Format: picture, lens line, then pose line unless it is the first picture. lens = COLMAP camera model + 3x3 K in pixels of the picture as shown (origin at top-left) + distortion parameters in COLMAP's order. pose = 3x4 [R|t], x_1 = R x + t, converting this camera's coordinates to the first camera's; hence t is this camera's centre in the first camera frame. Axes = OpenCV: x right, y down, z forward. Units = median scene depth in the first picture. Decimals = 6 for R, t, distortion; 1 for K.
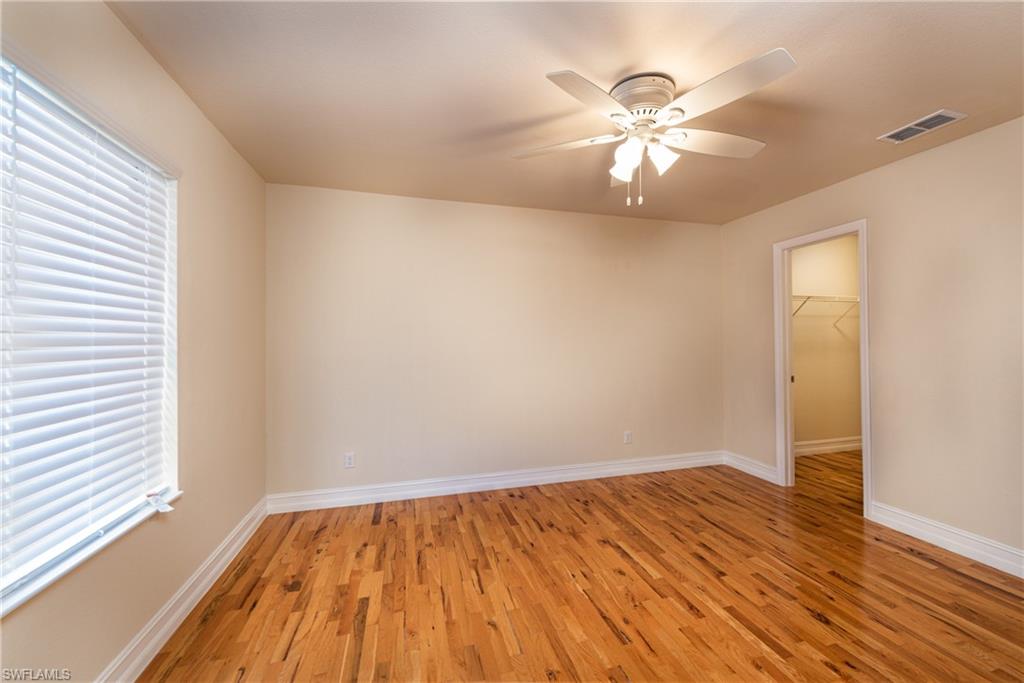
lens RADIAL K [[409.3, 0, 513.8], [0, 409.3, 341.9], [0, 0, 1]] dist [0.000542, -0.001301]
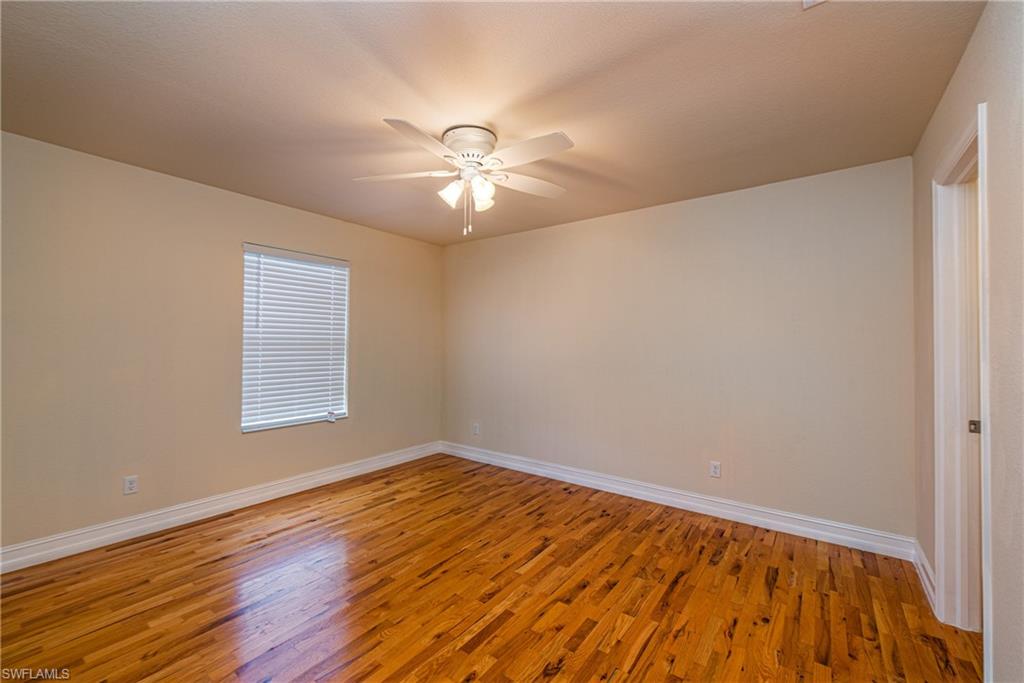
lens RADIAL K [[409.3, 0, 510.4], [0, 409.3, 341.7], [0, 0, 1]] dist [0.000542, -0.001301]
pose [[0.604931, 0.004824, -0.796264, 0.908238], [-0.015822, 0.999857, -0.005964, -0.008210], [0.796121, 0.016206, 0.604920, 0.259978]]
